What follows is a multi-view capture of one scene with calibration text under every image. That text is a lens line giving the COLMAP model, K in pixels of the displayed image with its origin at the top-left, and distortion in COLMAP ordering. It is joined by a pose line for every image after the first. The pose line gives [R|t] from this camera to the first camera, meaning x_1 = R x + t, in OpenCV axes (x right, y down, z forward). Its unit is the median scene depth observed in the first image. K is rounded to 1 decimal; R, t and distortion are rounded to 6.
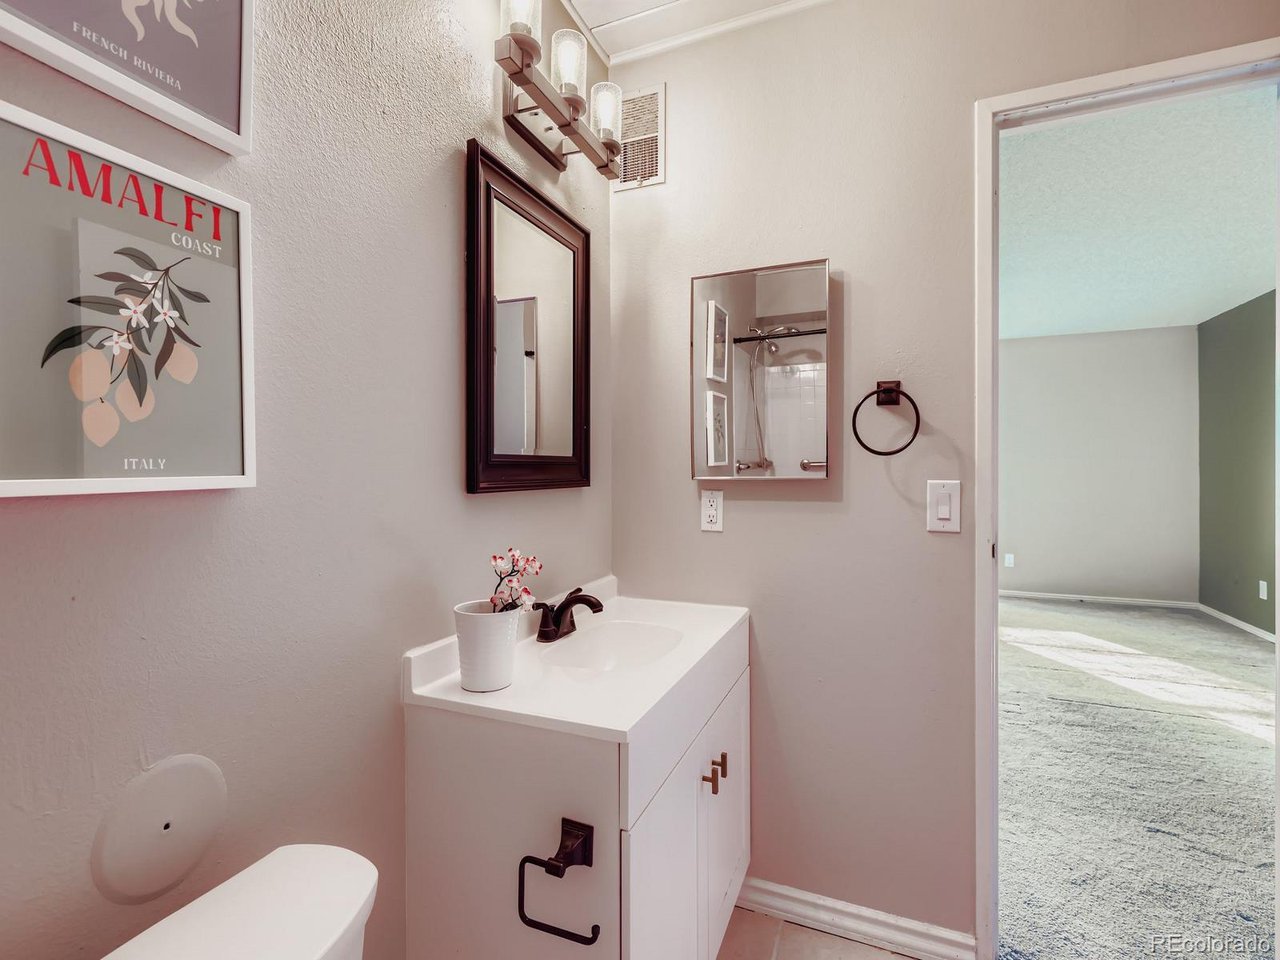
lens RADIAL K [[582.0, 0, 638.4], [0, 582.0, 474.0], [0, 0, 1]] dist [0.006013, -0.001660]
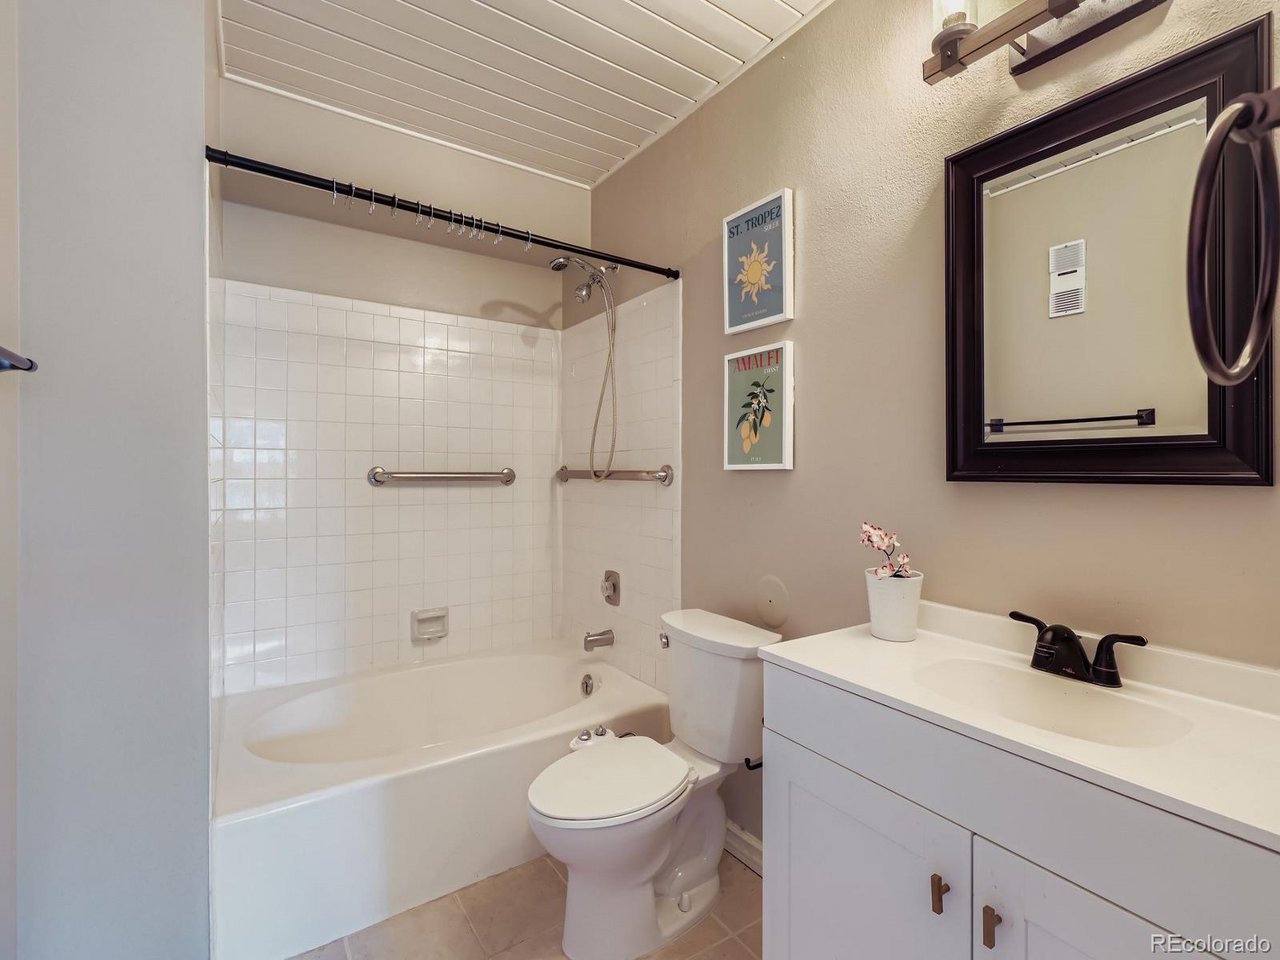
lens RADIAL K [[582.0, 0, 636.8], [0, 582.0, 469.6], [0, 0, 1]] dist [0.006013, -0.001660]
pose [[-0.551935, 0.003883, -0.833878, 1.611648], [-0.006209, 0.999942, 0.008766, 0.009895], [0.833864, 0.010016, -0.551879, 1.898956]]
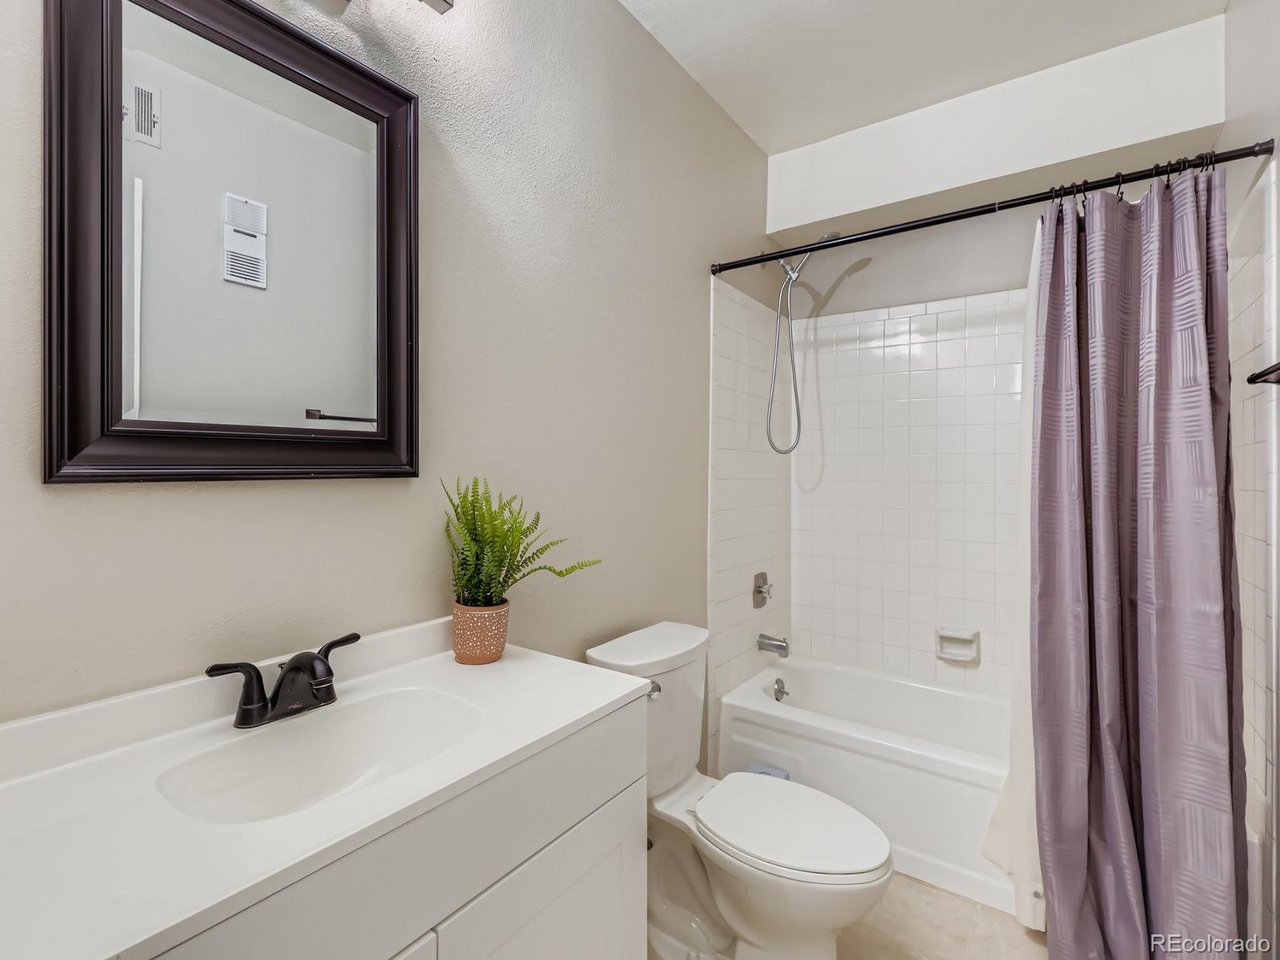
lens RADIAL K [[582.0, 0, 638.3], [0, 582.0, 471.1], [0, 0, 1]] dist [0.006013, -0.001660]
pose [[0.970304, -0.000688, -0.241890, 0.756411], [-0.000082, 0.999995, -0.003173, 0.036264], [0.241891, 0.003099, 0.970299, 0.966532]]
